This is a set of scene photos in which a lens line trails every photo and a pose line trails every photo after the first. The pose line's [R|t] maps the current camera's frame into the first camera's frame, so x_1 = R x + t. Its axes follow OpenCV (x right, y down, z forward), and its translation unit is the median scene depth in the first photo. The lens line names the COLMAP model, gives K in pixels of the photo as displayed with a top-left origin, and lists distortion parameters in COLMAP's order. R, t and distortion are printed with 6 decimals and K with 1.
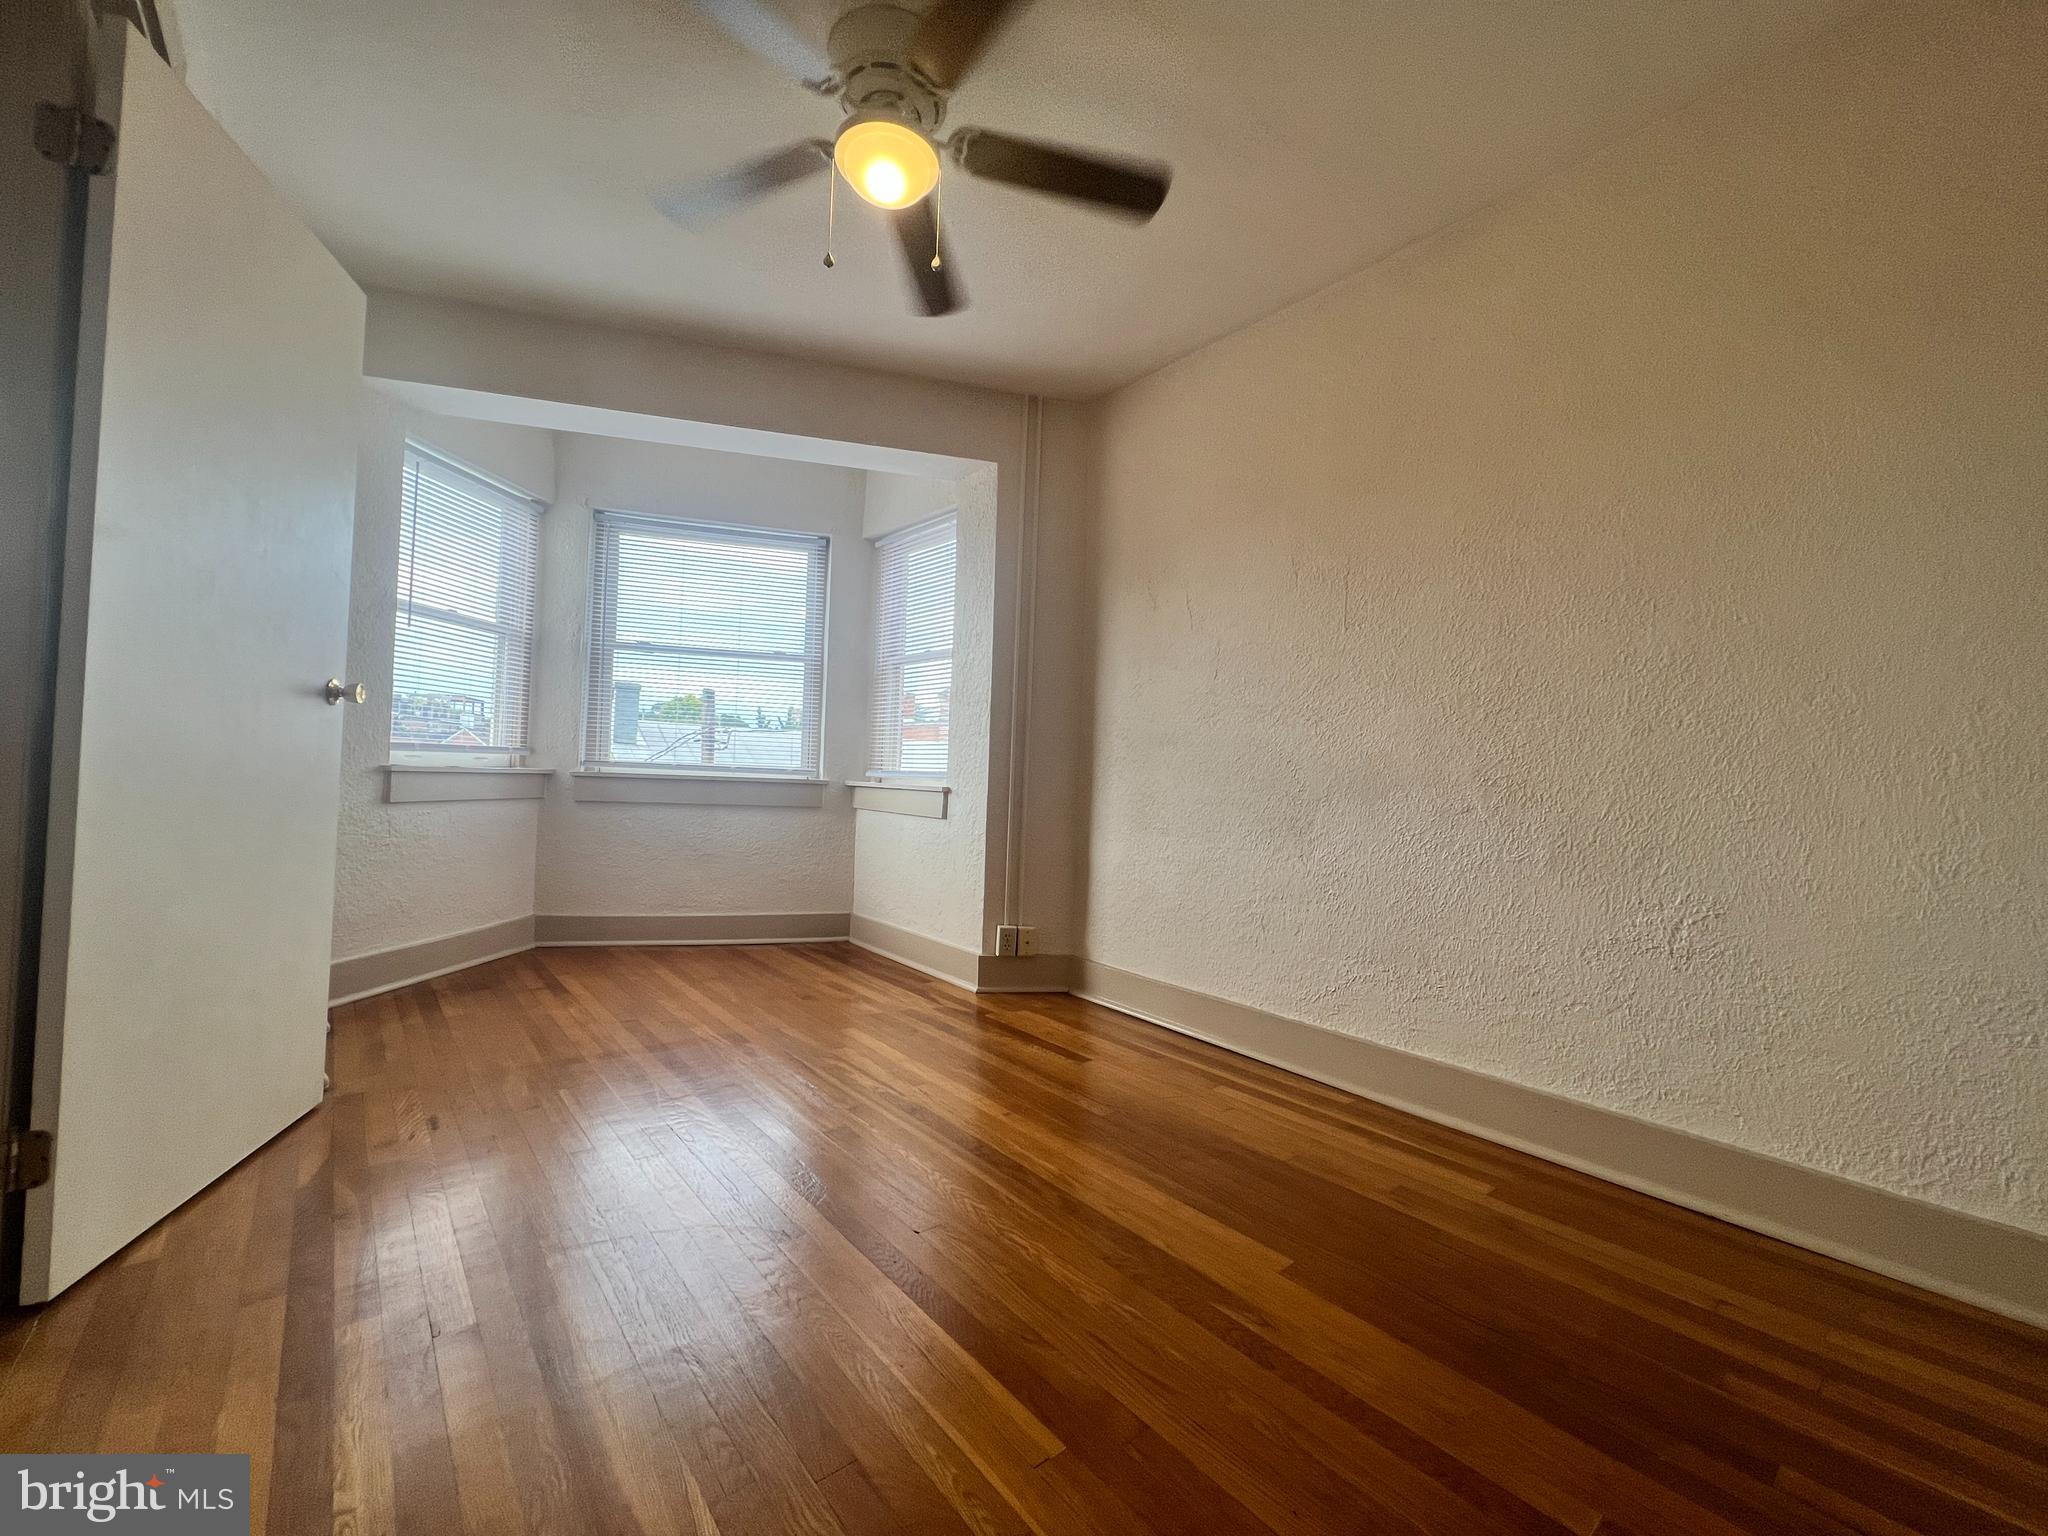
lens RADIAL K [[823.2, 0, 1018.5], [0, 823.2, 761.6], [0, 0, 1]] dist [-0.000857, 0.000416]
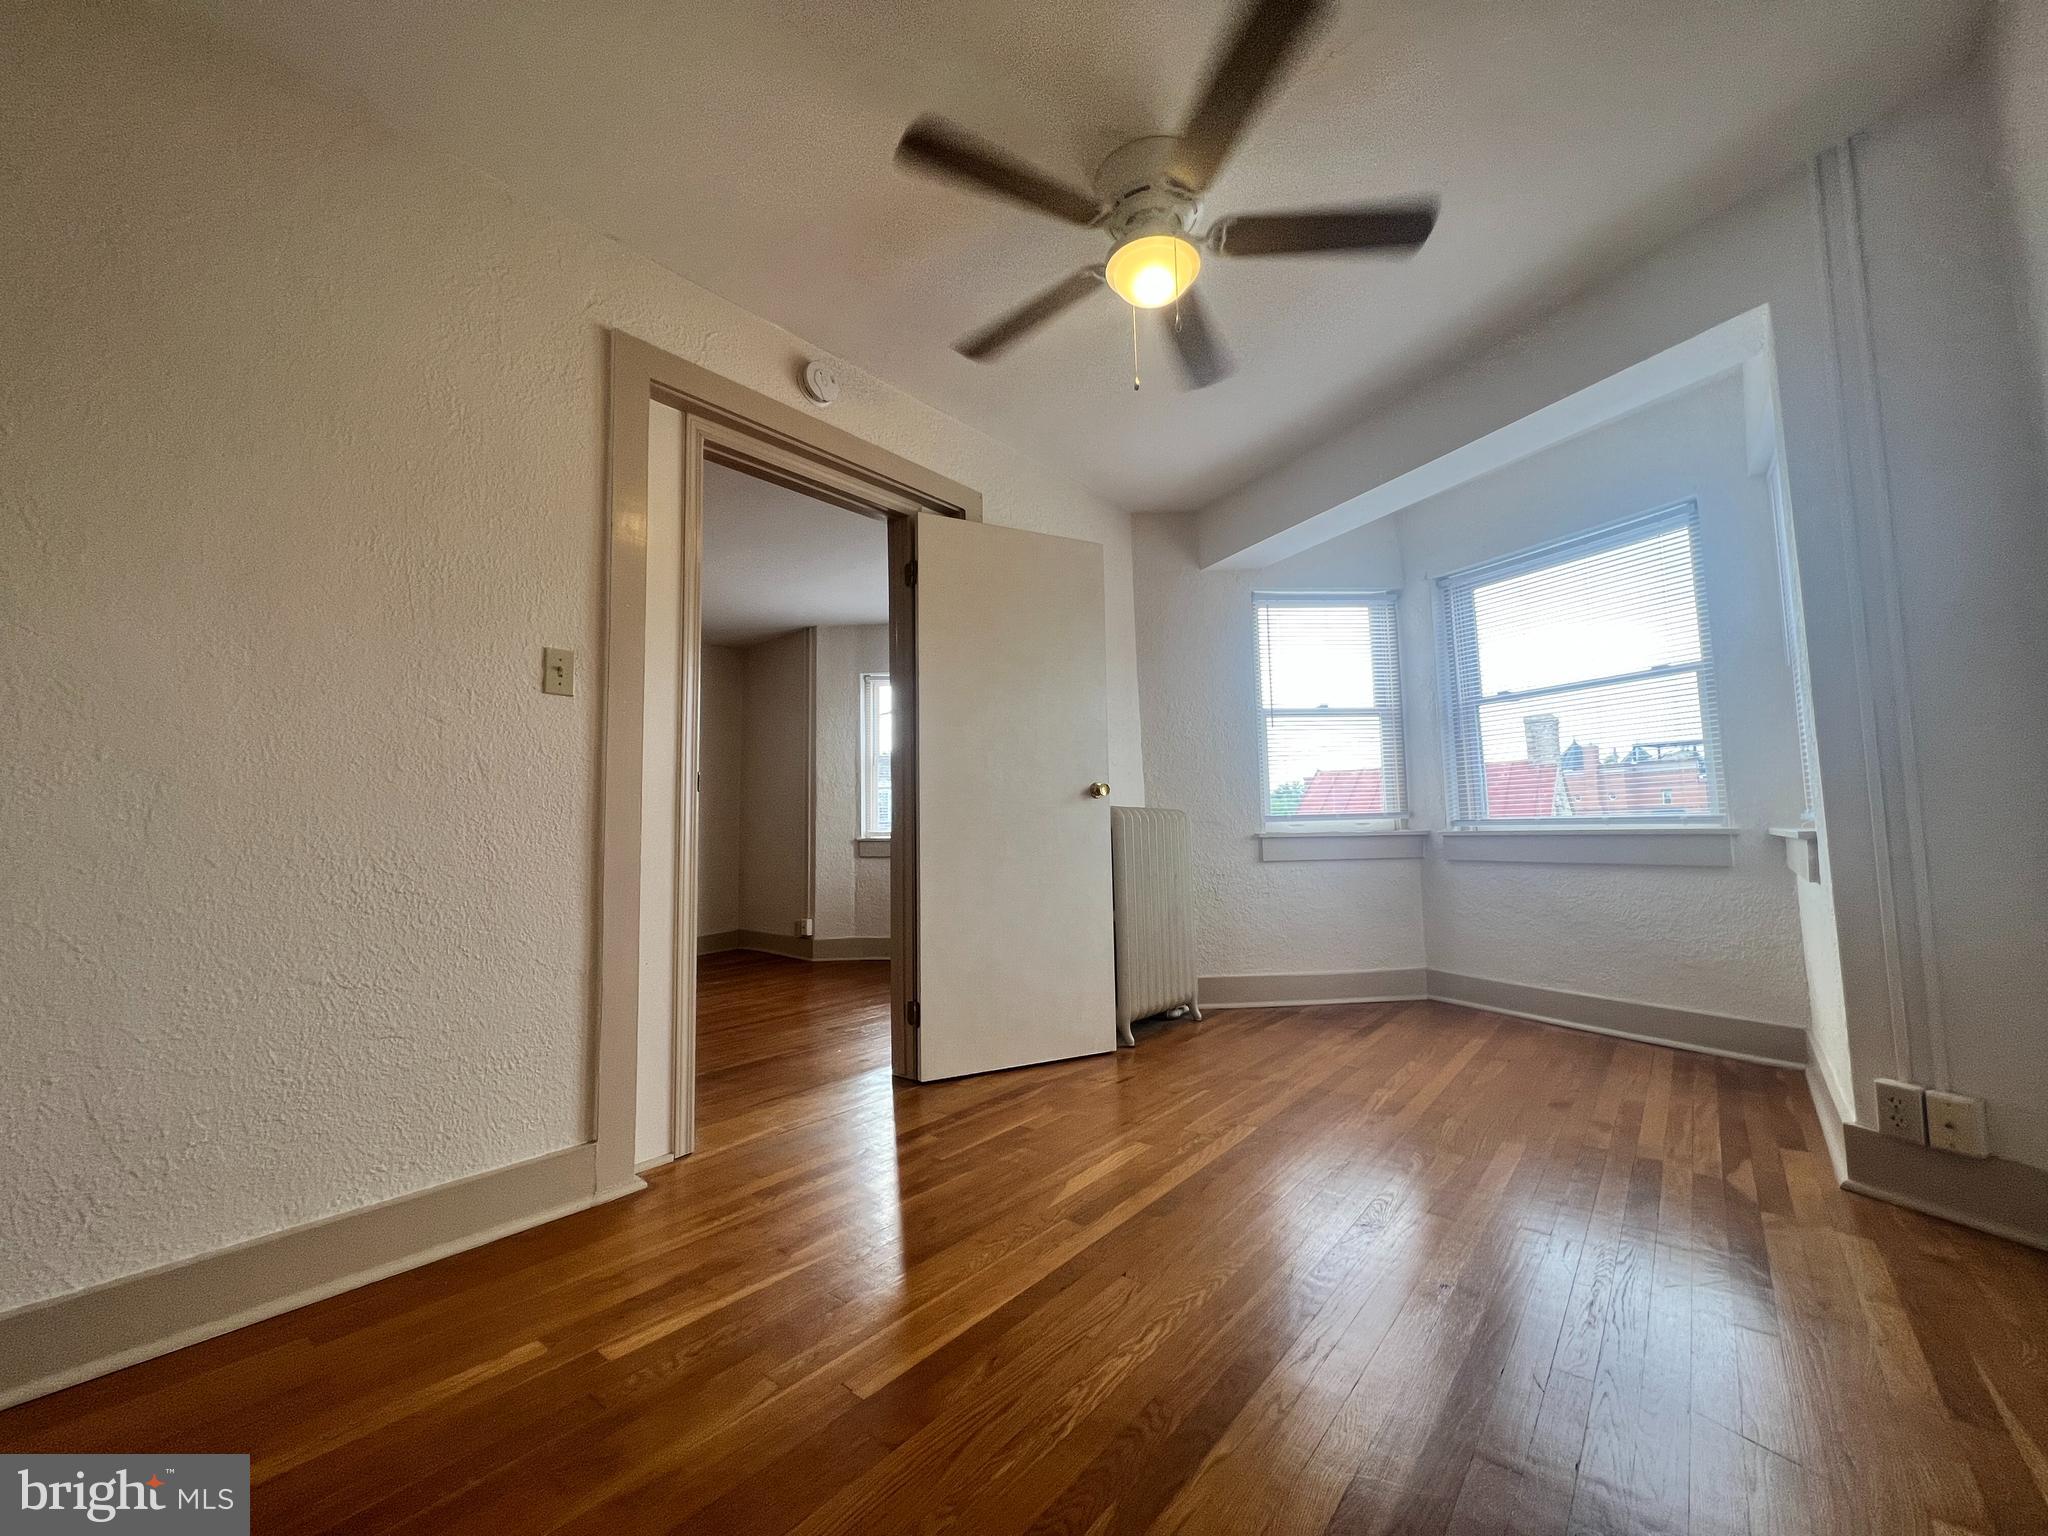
lens RADIAL K [[820.6, 0, 1017.2], [0, 820.6, 763.0], [0, 0, 1]] dist [0.000540, 0.000625]
pose [[0.181840, -0.124275, -0.975444, 0.383883], [0.046100, 0.991968, -0.117786, 0.023680], [0.982247, -0.023550, 0.186108, 0.289177]]
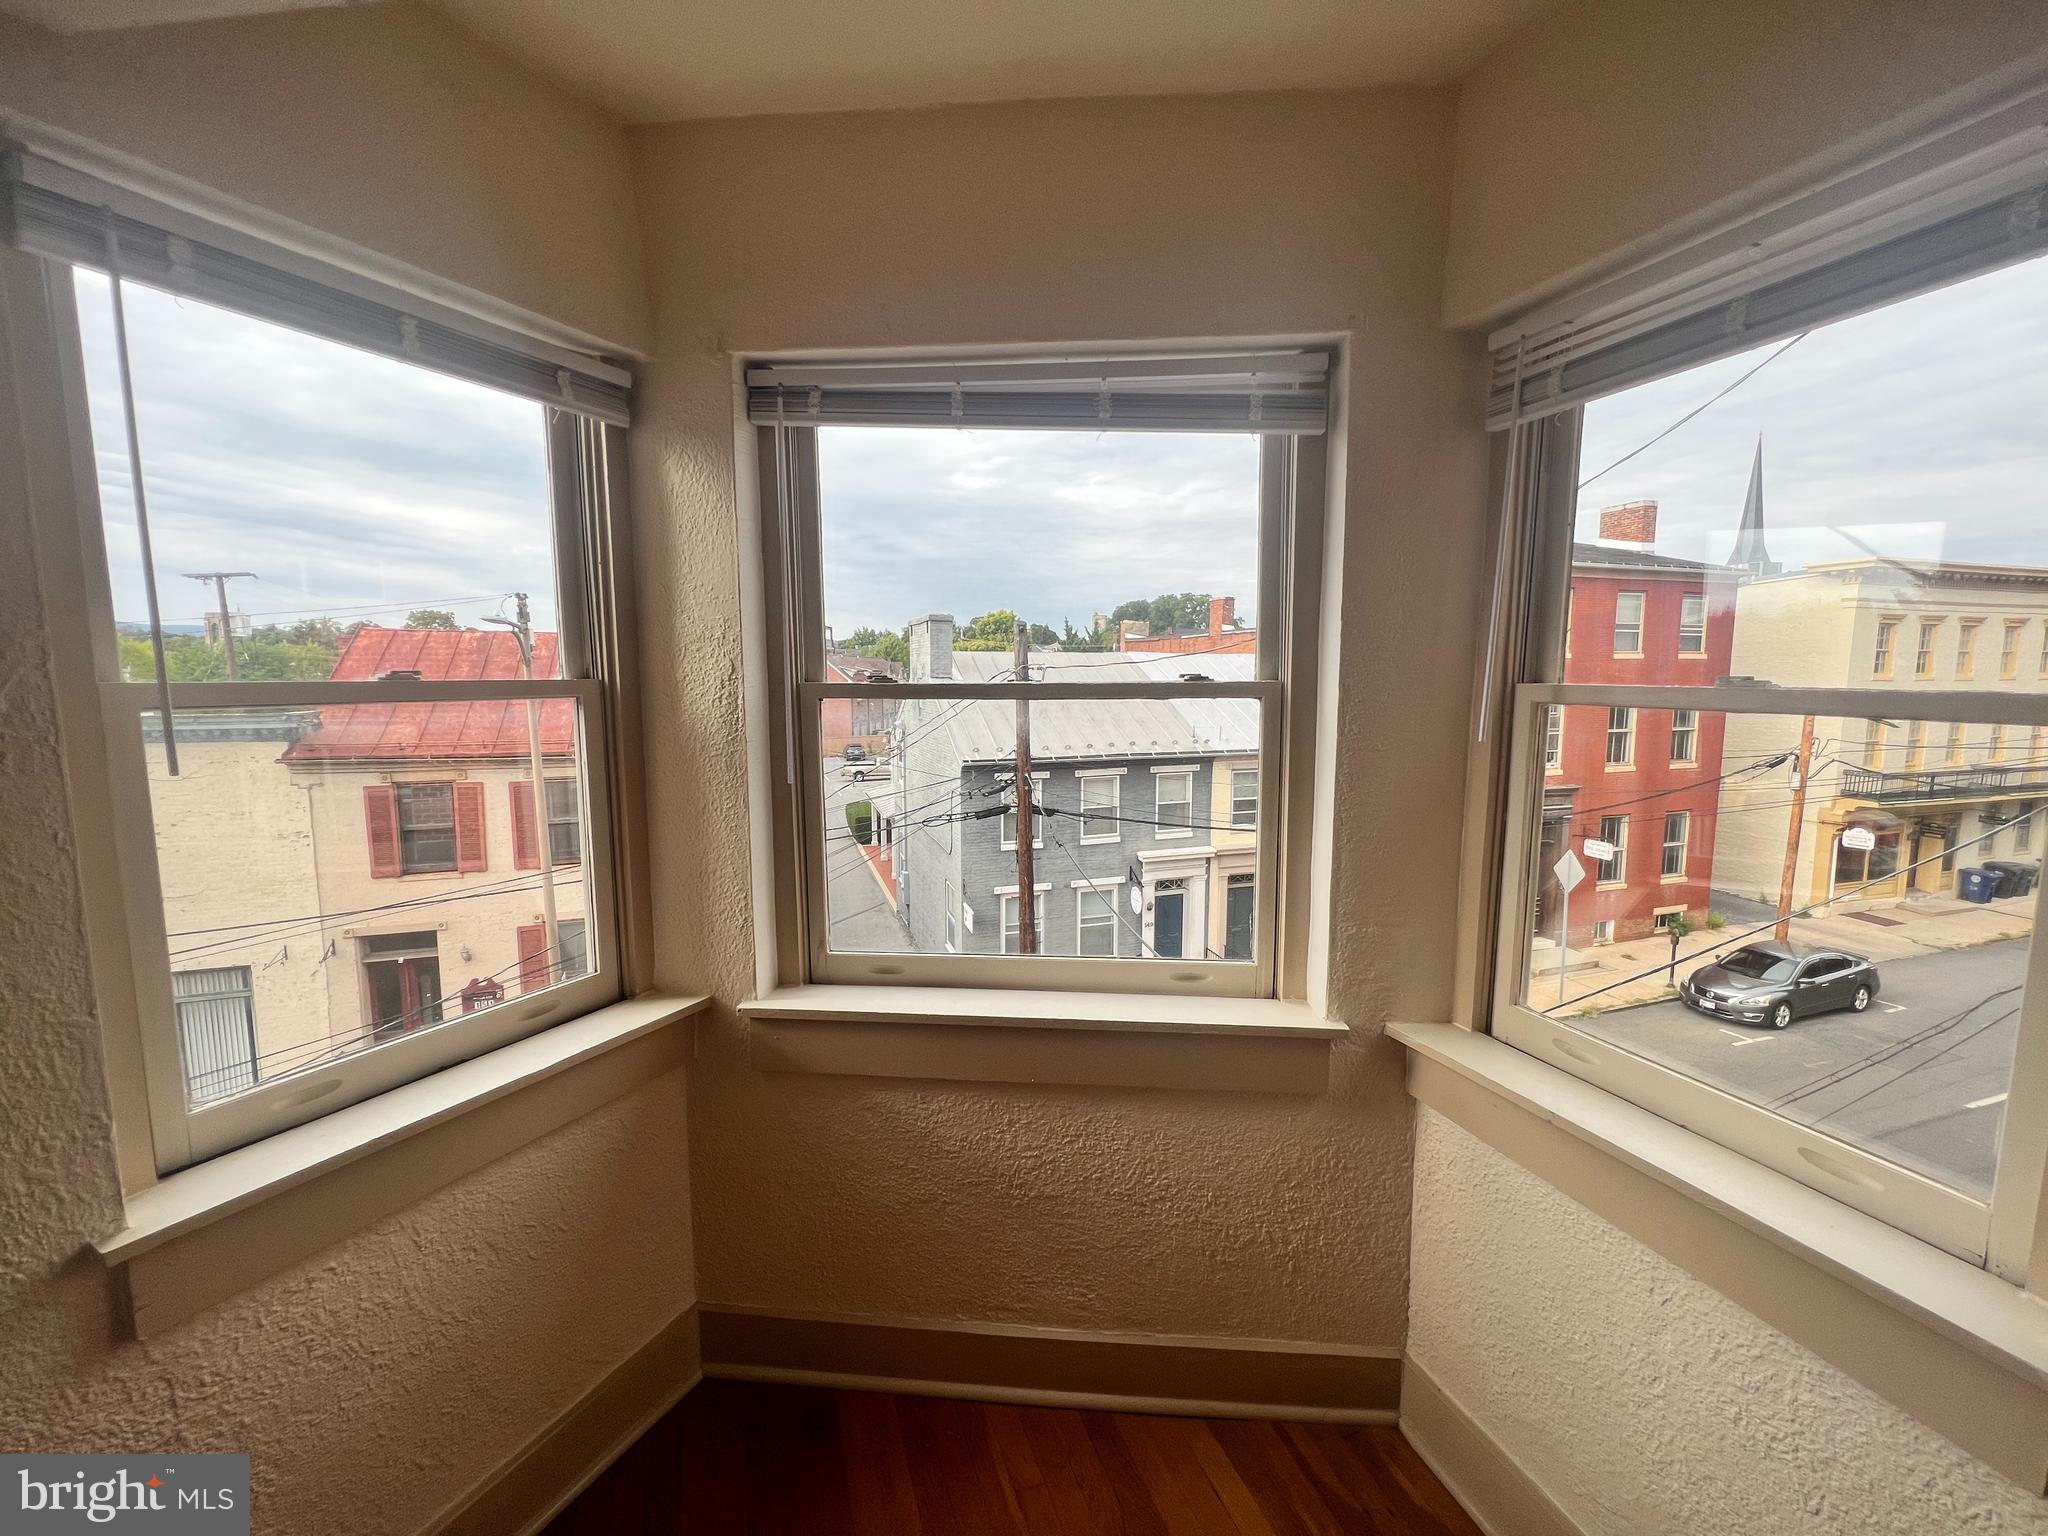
lens RADIAL K [[823.2, 0, 1018.5], [0, 823.2, 761.6], [0, 0, 1]] dist [-0.000857, 0.000416]
pose [[0.933427, -0.000834, -0.358765, -0.260027], [0.043508, 0.992880, 0.110890, -0.159634], [0.356119, -0.119117, 0.926817, 0.682640]]
